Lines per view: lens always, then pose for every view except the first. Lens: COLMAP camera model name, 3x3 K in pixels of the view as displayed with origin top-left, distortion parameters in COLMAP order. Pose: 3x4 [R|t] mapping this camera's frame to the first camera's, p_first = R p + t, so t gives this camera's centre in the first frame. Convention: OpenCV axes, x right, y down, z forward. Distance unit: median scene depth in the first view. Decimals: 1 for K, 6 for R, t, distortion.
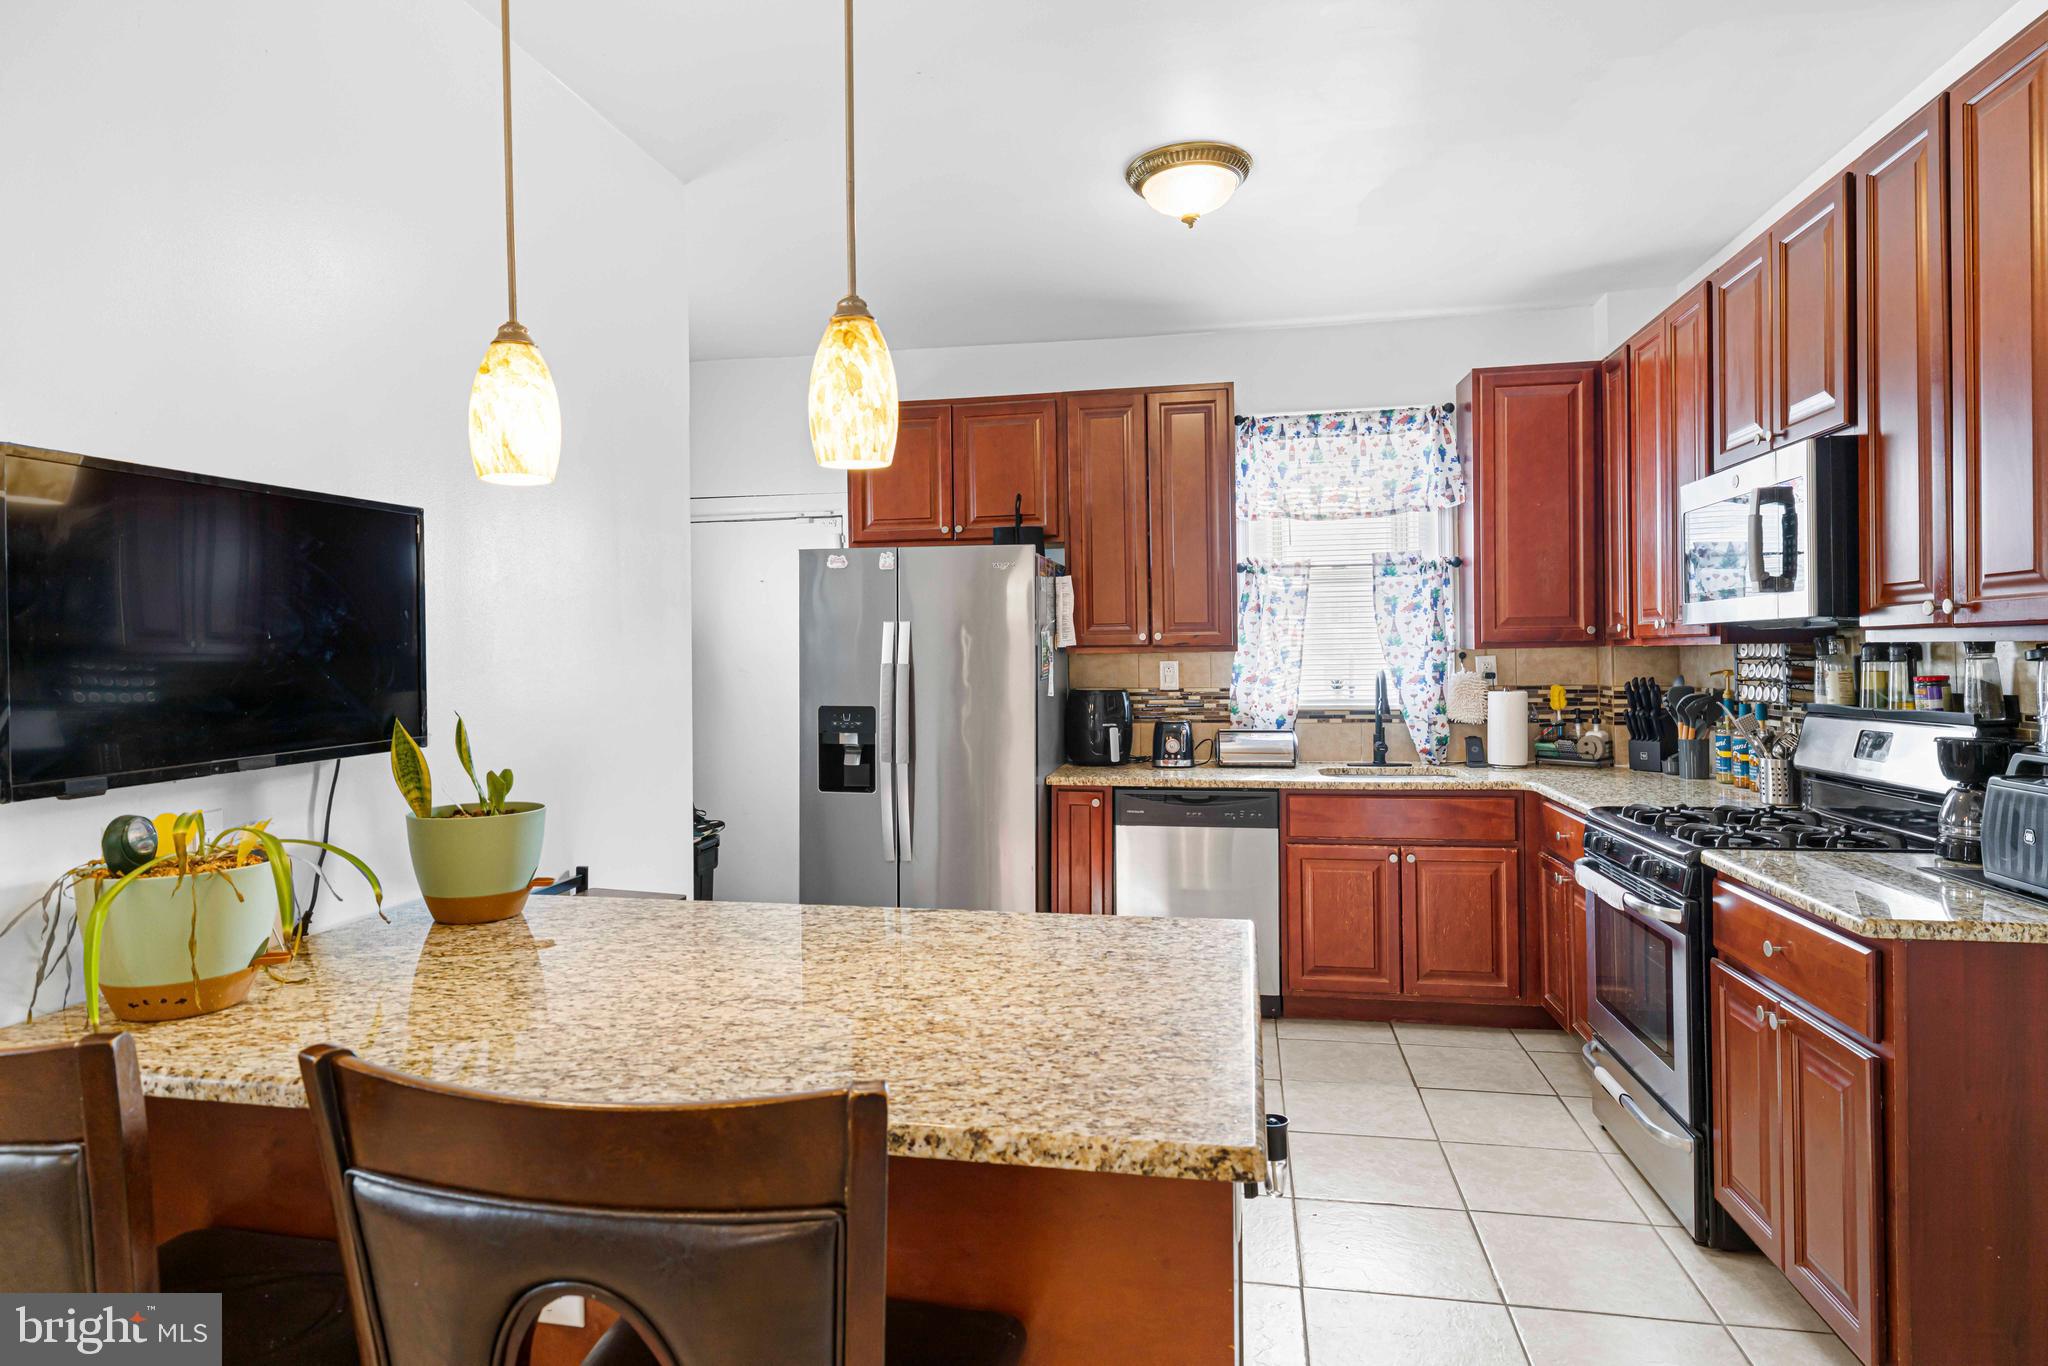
lens RADIAL K [[1153.9, 0, 1024.0], [0, 1153.9, 683.0], [0, 0, 1]] dist [0.000564, -0.000012]
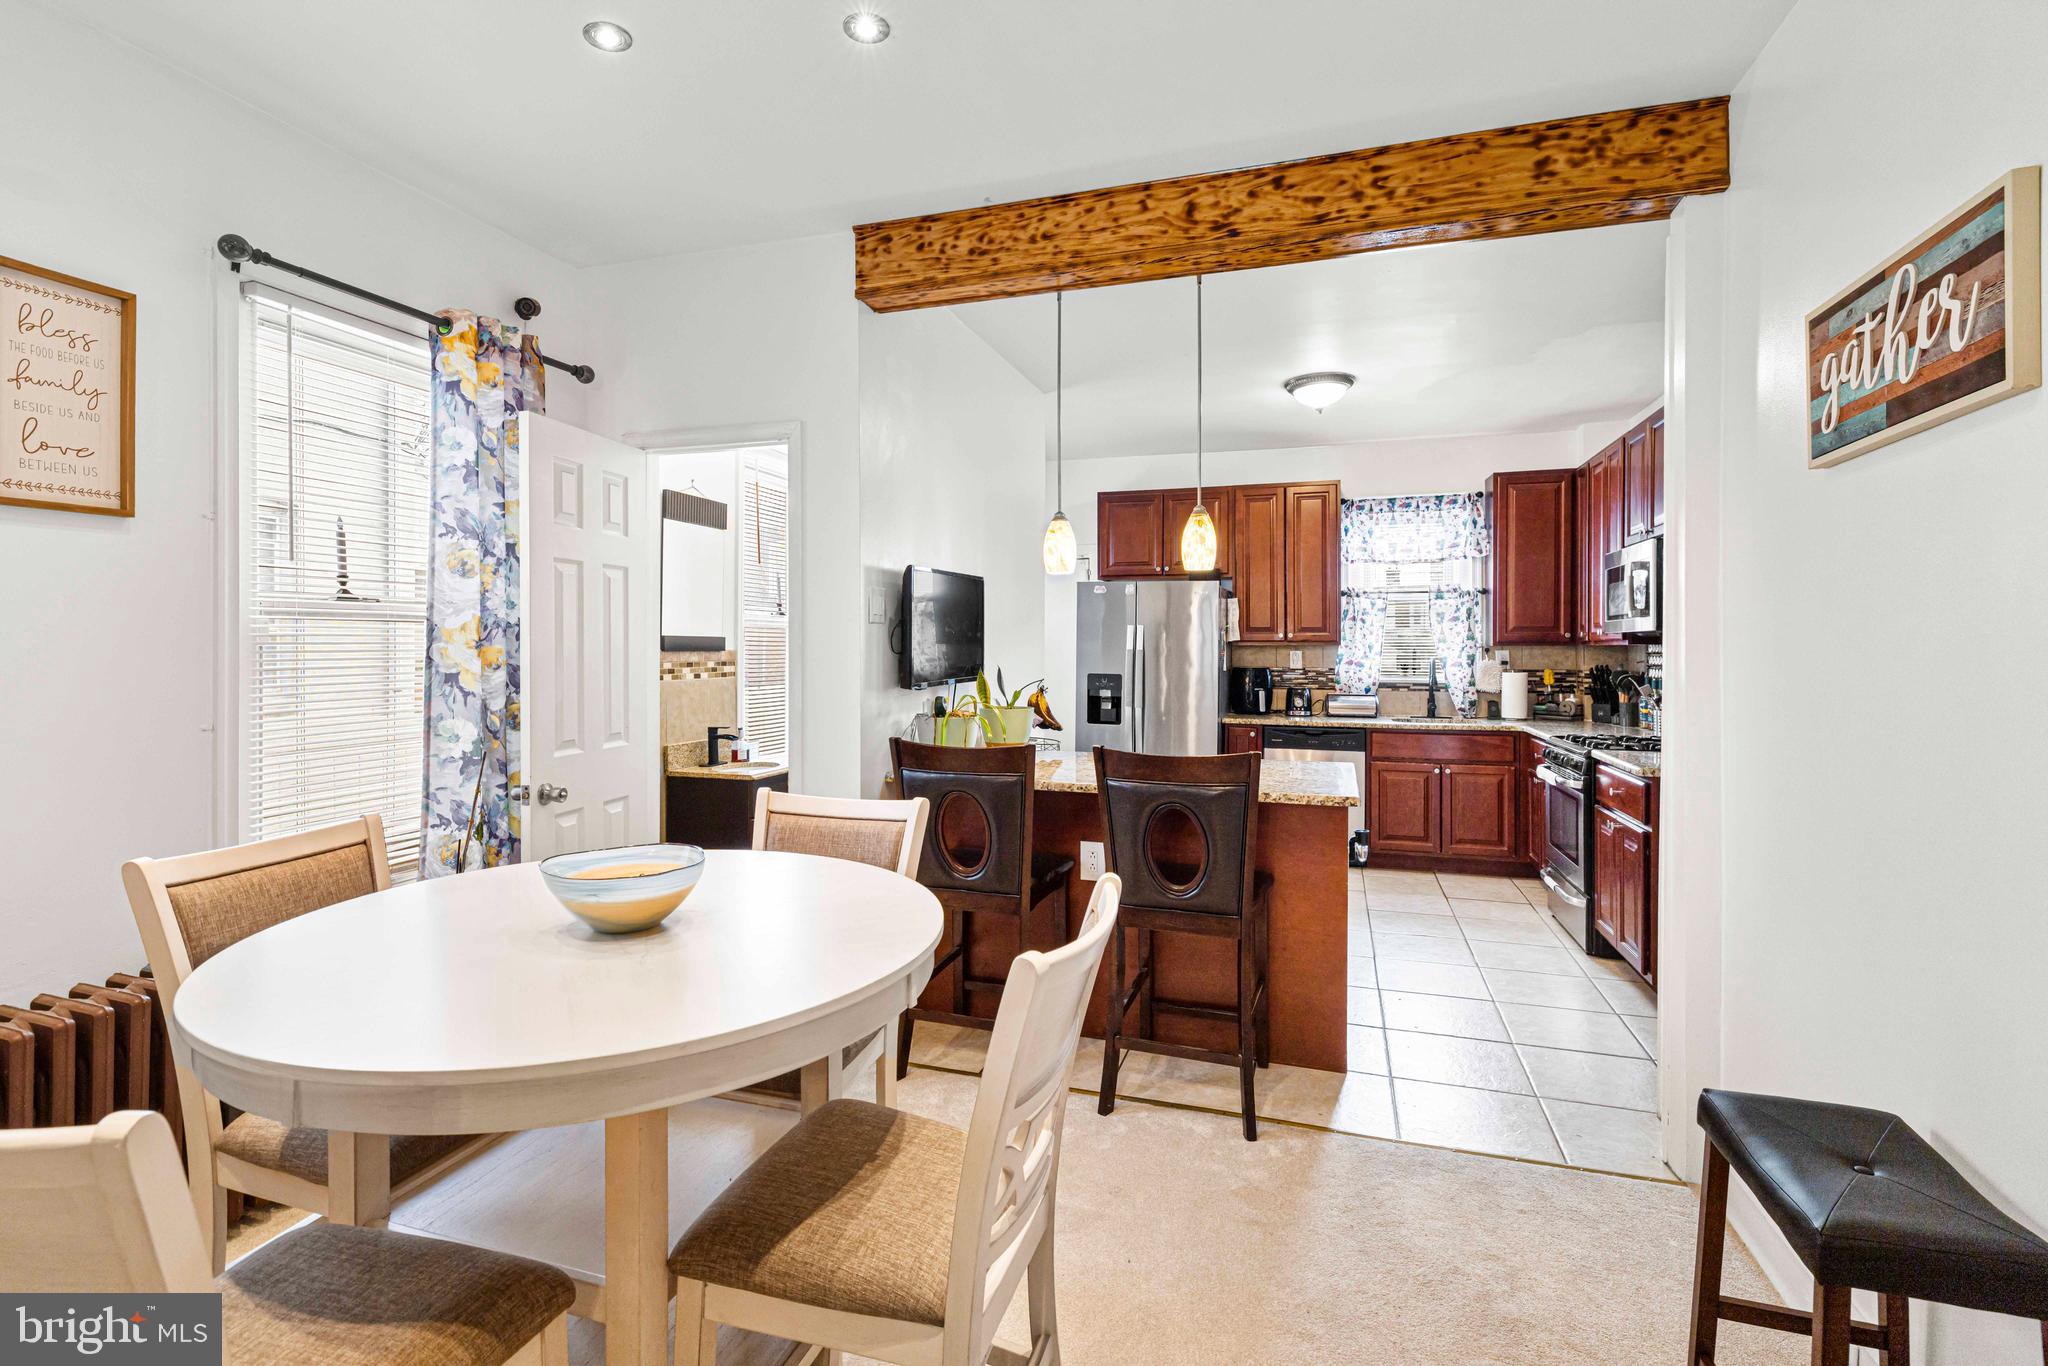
lens RADIAL K [[962.9, 0, 1022.8], [0, 962.9, 656.8], [0, 0, 1]] dist [-0.000143, 0.000032]
pose [[0.991955, 0.015946, -0.125581, -0.090445], [-0.017683, 0.999763, -0.012725, 0.014395], [0.125348, 0.014843, 0.992002, -0.409750]]
